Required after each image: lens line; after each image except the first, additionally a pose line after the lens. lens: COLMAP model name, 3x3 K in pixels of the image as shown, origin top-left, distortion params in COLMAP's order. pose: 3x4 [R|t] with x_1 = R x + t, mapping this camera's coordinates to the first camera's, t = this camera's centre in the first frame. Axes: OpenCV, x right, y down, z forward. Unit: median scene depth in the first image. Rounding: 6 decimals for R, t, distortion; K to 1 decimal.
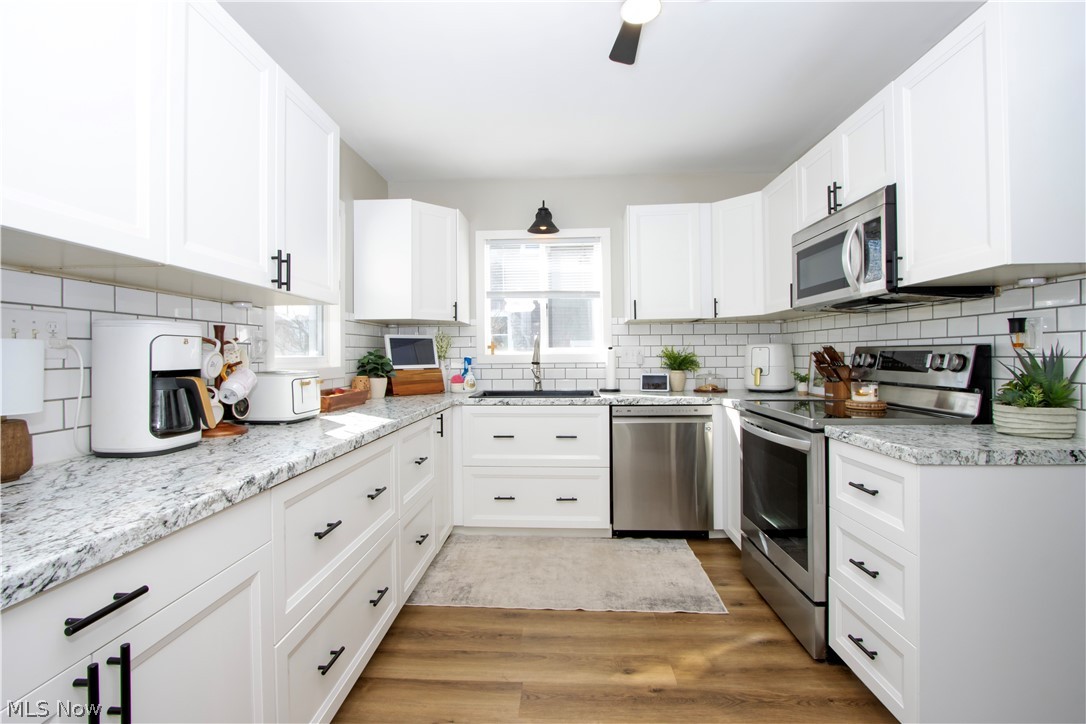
lens RADIAL K [[509.1, 0, 522.7], [0, 509.1, 344.7], [0, 0, 1]] dist [-0.014855, 0.001432]
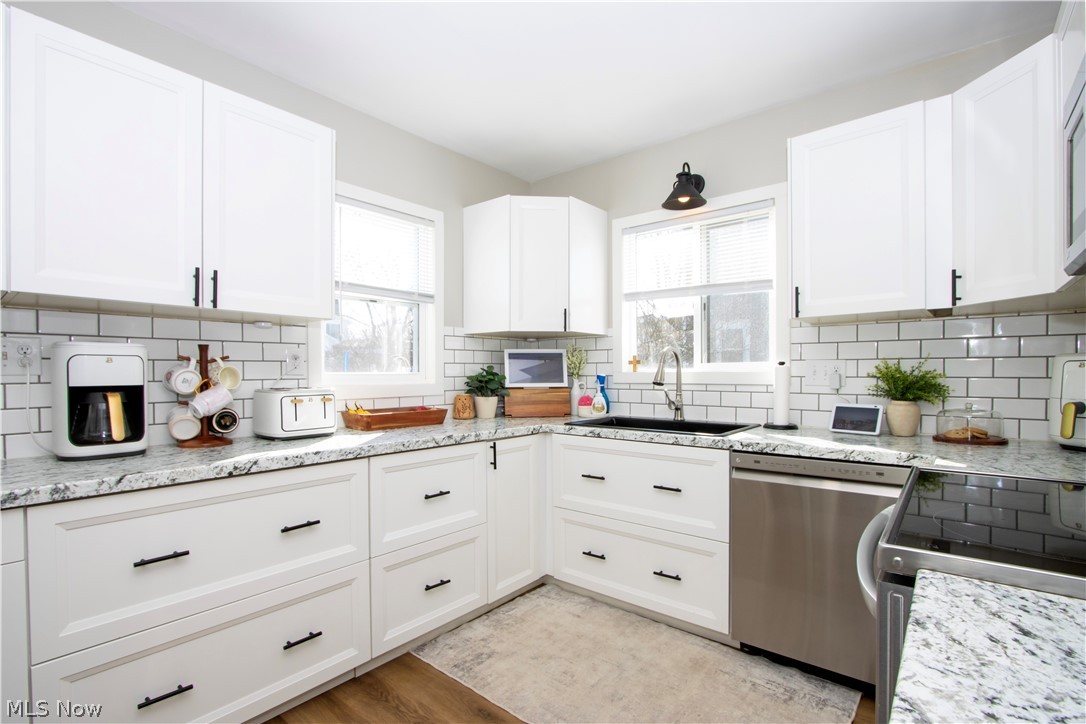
lens RADIAL K [[509.1, 0, 541.3], [0, 509.1, 372.5], [0, 0, 1]] dist [-0.014855, 0.001432]
pose [[0.806437, 0.006621, -0.591283, 0.335622], [0.008349, 0.999710, 0.022581, 0.001543], [0.591262, -0.023146, 0.806148, 0.303891]]
